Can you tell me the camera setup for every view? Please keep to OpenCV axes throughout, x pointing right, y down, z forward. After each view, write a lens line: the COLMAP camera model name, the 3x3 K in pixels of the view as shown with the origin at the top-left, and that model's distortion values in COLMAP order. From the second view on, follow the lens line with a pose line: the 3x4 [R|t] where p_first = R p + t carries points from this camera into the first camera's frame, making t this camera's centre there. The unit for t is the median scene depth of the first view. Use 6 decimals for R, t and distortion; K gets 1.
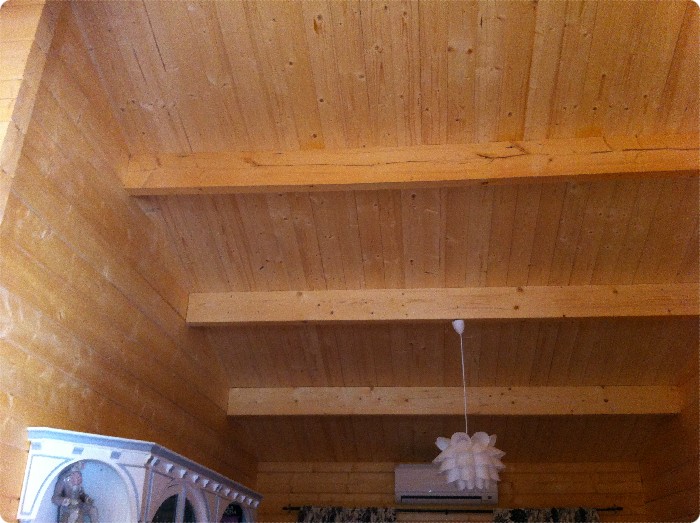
lens RADIAL K [[665.4, 0, 361.1], [0, 665.4, 264.0], [0, 0, 1]] dist [0.111515, -0.325816]
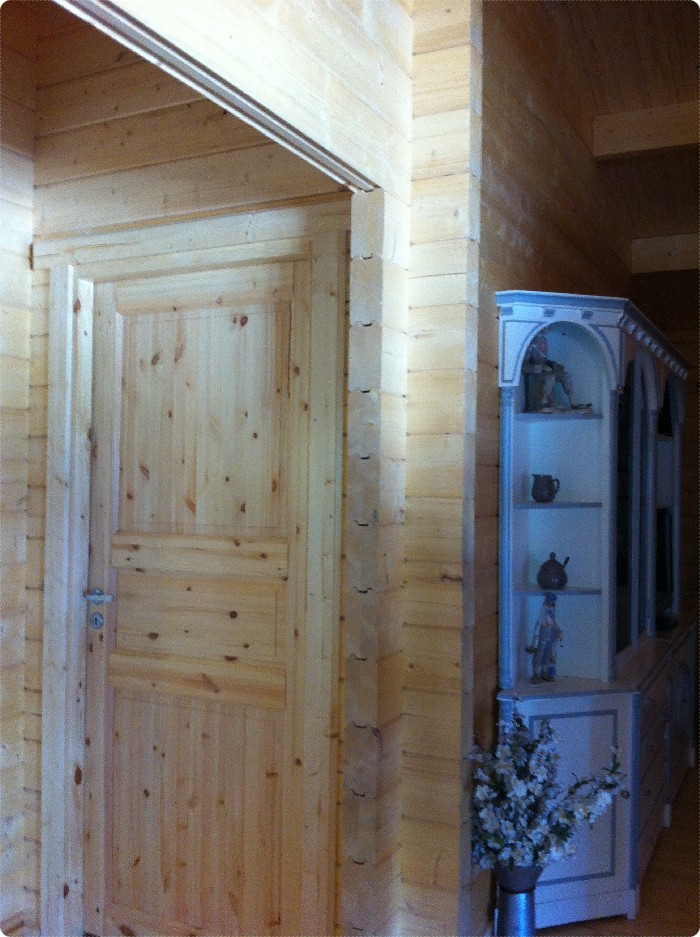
lens RADIAL K [[890.7, 0, 350.0], [0, 890.7, 468.5], [0, 0, 1]] dist [0.111515, -0.325816]
pose [[0.925711, -0.008146, -0.378145, -0.147930], [0.159319, 0.915145, 0.370305, -0.013609], [0.343041, -0.403041, 0.848458, -0.138977]]
